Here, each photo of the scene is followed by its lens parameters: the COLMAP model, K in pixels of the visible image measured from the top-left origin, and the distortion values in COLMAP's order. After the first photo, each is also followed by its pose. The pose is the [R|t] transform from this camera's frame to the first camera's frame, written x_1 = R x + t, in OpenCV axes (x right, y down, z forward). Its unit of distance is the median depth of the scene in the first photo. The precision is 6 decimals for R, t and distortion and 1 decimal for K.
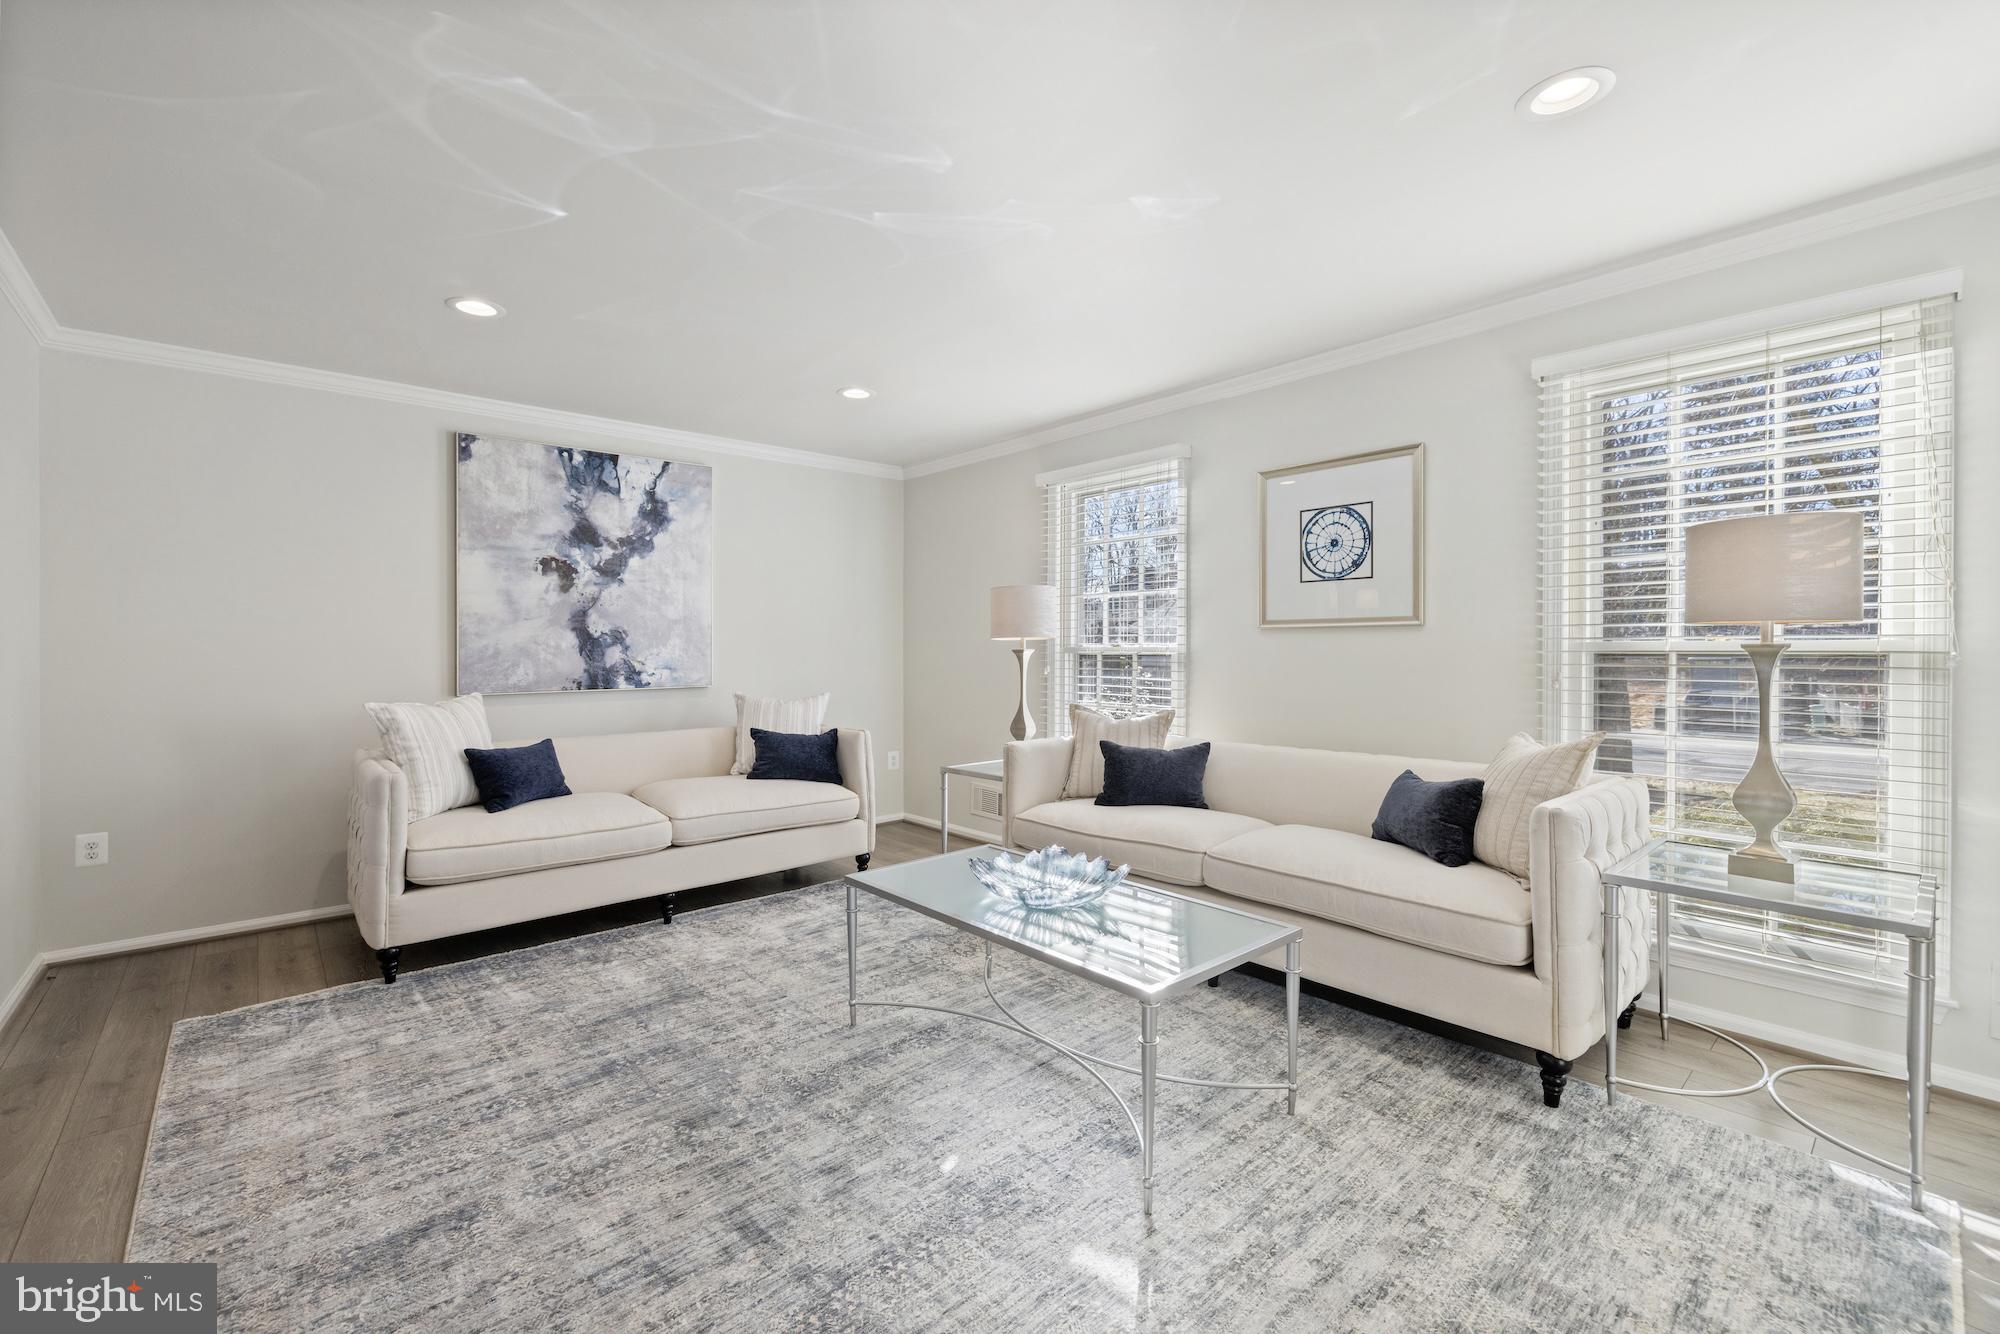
lens RADIAL K [[829.2, 0, 997.6], [0, 829.2, 653.4], [0, 0, 1]] dist [0.001830, 0.001055]
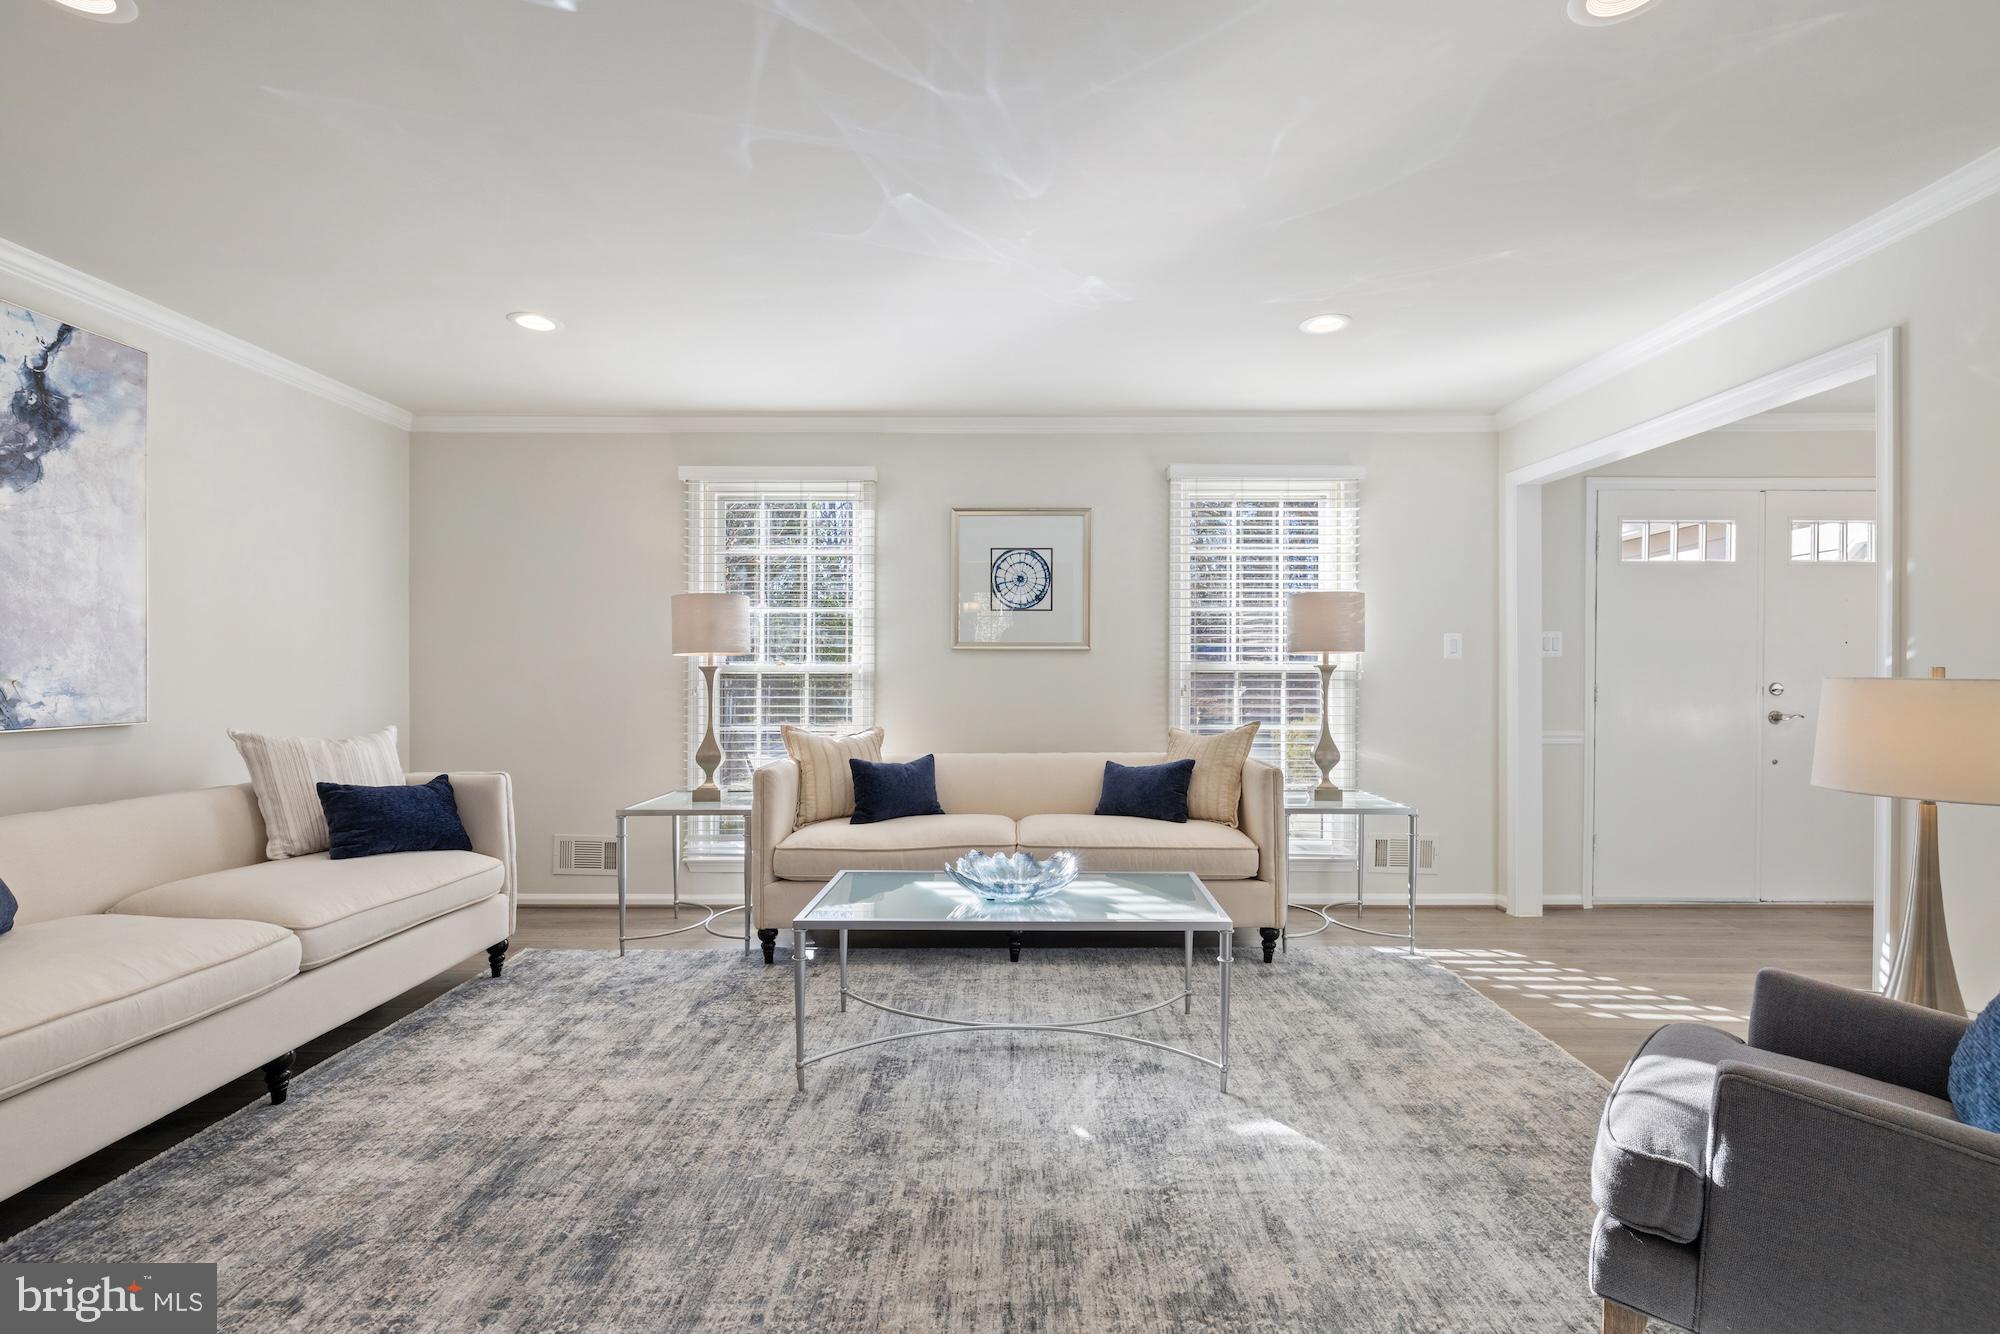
lens RADIAL K [[887.8, 0, 1004.5], [0, 887.8, 685.0], [0, 0, 1]] dist [-0.002422, 0.000733]
pose [[0.667205, -0.002577, 0.744870, -0.543425], [0.001718, 0.999997, 0.001920, 0.015911], [-0.744872, -0.000001, 0.667207, 0.164006]]
